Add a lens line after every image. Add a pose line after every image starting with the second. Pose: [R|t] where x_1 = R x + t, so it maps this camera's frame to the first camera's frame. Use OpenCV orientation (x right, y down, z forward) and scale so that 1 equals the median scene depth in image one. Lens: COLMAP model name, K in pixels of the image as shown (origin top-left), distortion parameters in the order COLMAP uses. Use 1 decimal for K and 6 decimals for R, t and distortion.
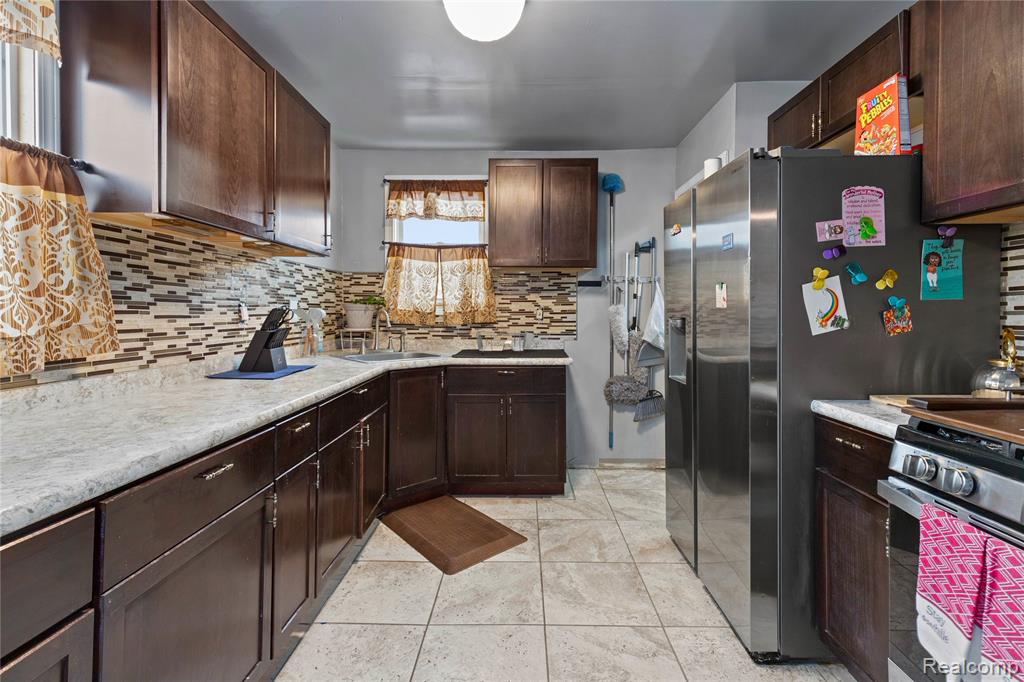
lens RADIAL K [[477.2, 0, 515.7], [0, 477.2, 315.9], [0, 0, 1]] dist [0.008960, -0.001854]
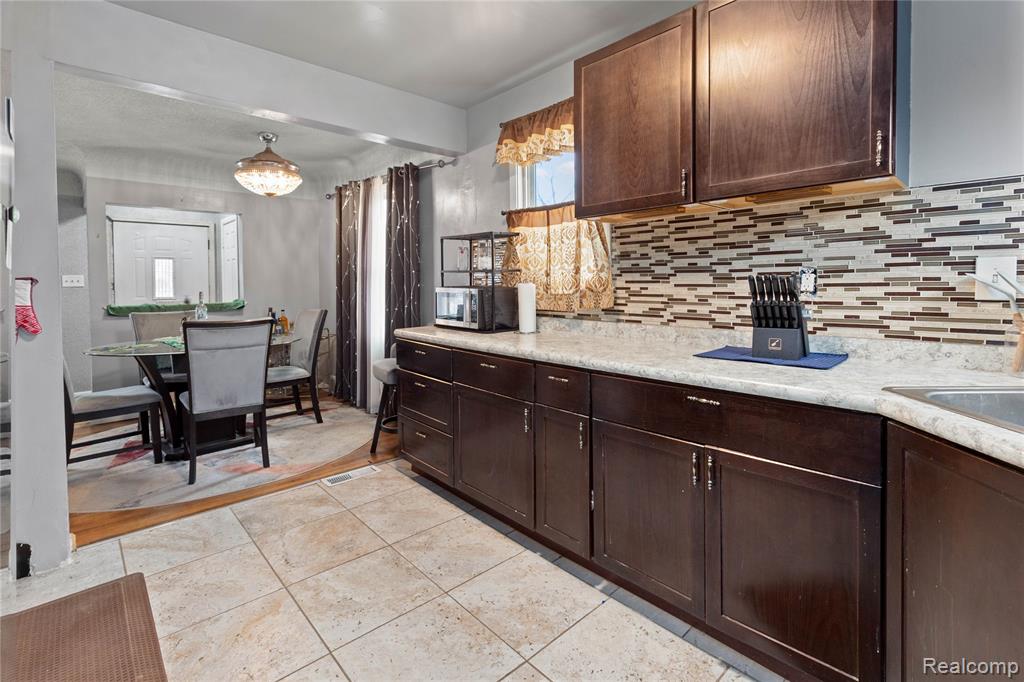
lens RADIAL K [[477.2, 0, 506.1], [0, 477.2, 287.5], [0, 0, 1]] dist [0.008960, -0.001854]
pose [[-0.736591, 0.010401, -0.676258, 0.354872], [0.001357, 0.999902, 0.013901, -0.008954], [0.676337, 0.009322, -0.736534, 1.416405]]
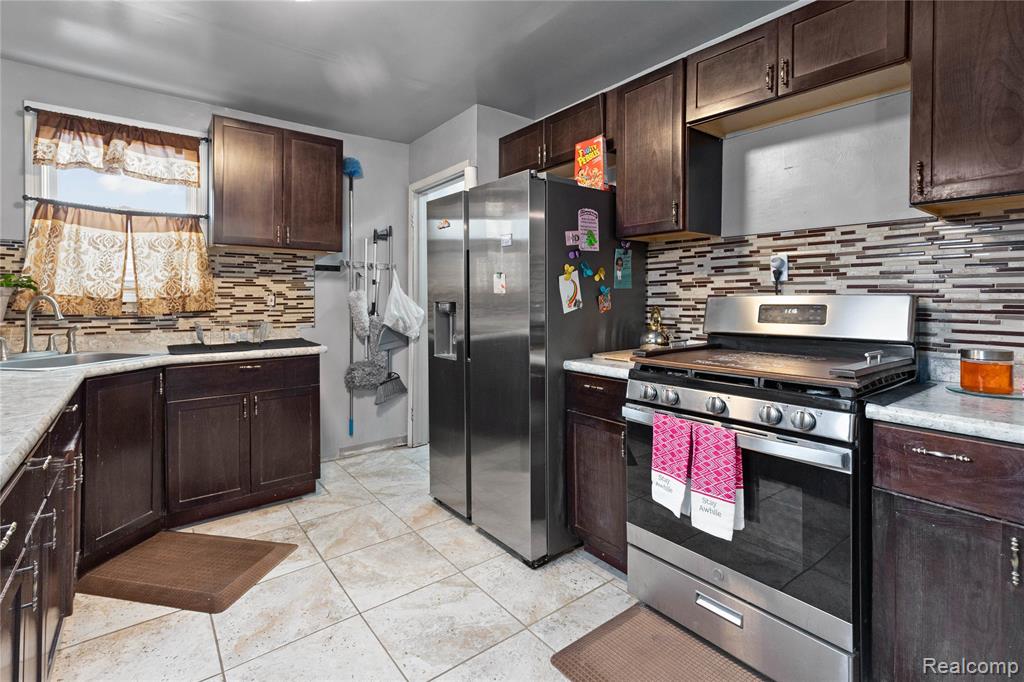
lens RADIAL K [[477.2, 0, 525.1], [0, 477.2, 300.1], [0, 0, 1]] dist [0.008960, -0.001854]
pose [[0.774100, -0.005793, 0.633037, -0.272776], [0.008575, 0.999962, -0.001336, 0.002465], [-0.633005, 0.006463, 0.774121, 0.012941]]
